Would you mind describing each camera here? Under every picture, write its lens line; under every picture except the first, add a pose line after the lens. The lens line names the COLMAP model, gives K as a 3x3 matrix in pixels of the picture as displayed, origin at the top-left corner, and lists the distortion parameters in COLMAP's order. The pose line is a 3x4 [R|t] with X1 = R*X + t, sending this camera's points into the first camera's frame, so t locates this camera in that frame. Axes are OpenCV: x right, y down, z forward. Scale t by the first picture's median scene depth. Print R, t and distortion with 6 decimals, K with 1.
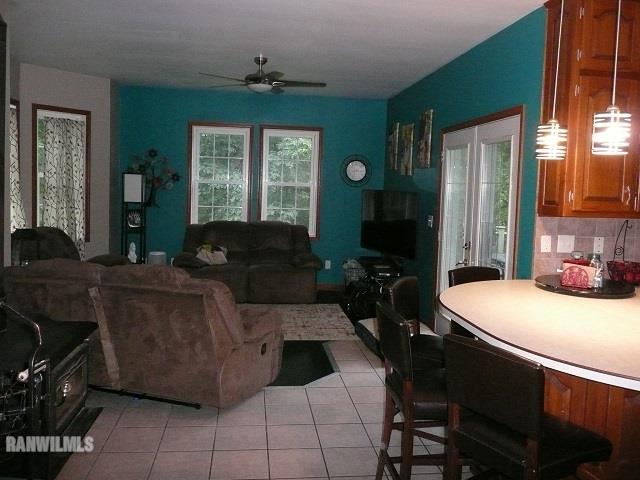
lens RADIAL K [[527.9, 0, 319.6], [0, 527.9, 239.8], [0, 0, 1]] dist [-0.016180, -0.017815]
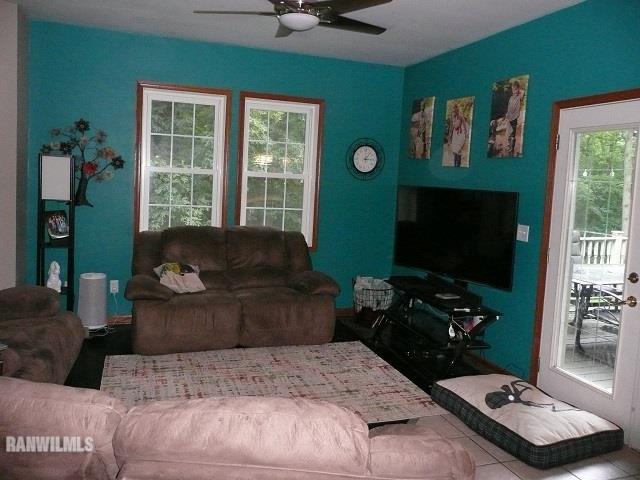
lens RADIAL K [[527.9, 0, 321.5], [0, 527.9, 238.5], [0, 0, 1]] dist [-0.016180, -0.017815]
pose [[0.979365, -0.006395, 0.201996, -0.158098], [0.002345, 0.999792, 0.020281, -0.034648], [-0.202084, -0.019389, 0.979176, 0.289050]]
